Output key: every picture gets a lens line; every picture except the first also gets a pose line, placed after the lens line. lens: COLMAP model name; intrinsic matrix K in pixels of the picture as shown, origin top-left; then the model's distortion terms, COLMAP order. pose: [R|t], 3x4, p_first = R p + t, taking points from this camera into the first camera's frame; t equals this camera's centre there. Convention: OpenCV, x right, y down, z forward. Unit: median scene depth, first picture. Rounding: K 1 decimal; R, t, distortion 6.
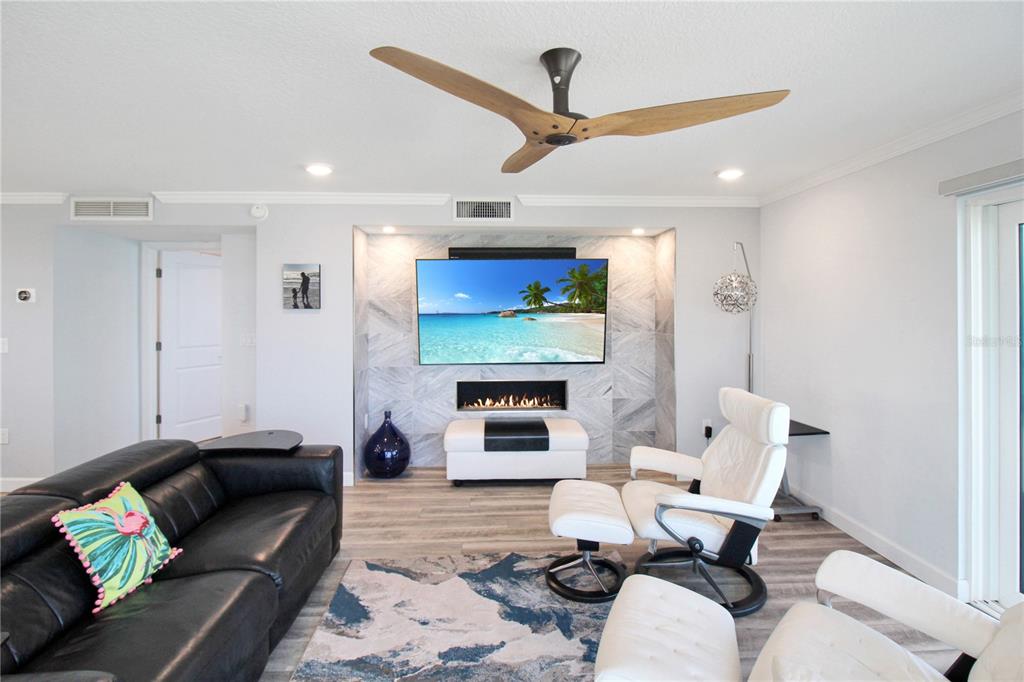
lens RADIAL K [[471.0, 0, 498.1], [0, 471.0, 313.8], [0, 0, 1]] dist [-0.001793, -0.001581]
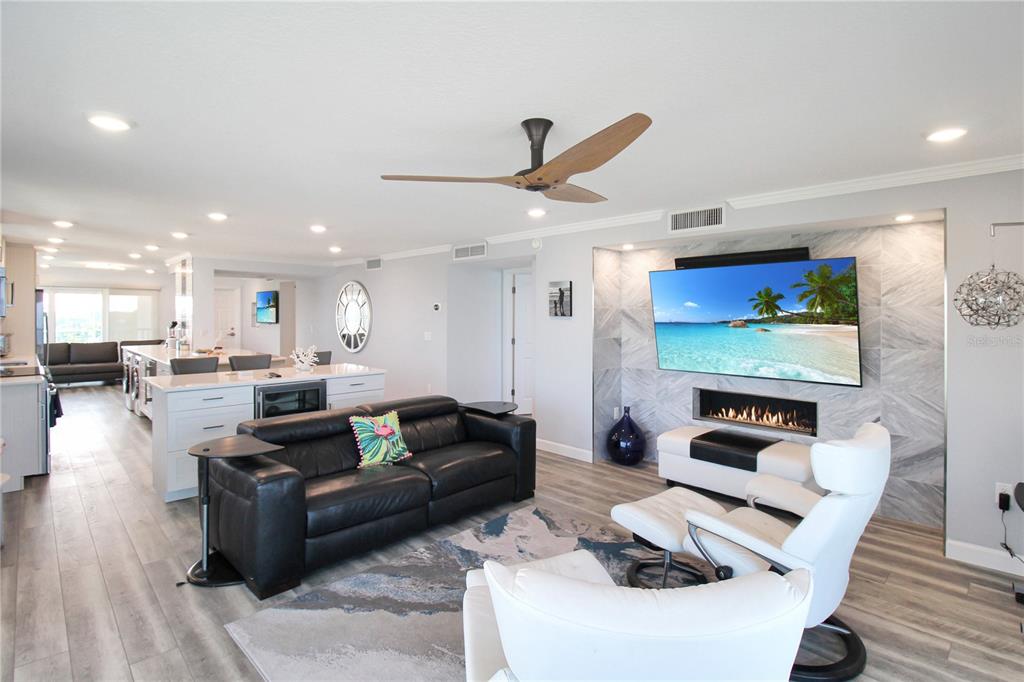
lens RADIAL K [[470.2, 0, 537.6], [0, 470.2, 330.7], [0, 0, 1]] dist [-0.003311, -0.000119]
pose [[0.709865, 0.029117, -0.703736, 0.405625], [-0.012909, 0.999515, 0.028334, -0.006620], [0.704220, -0.011029, 0.709896, 0.043095]]
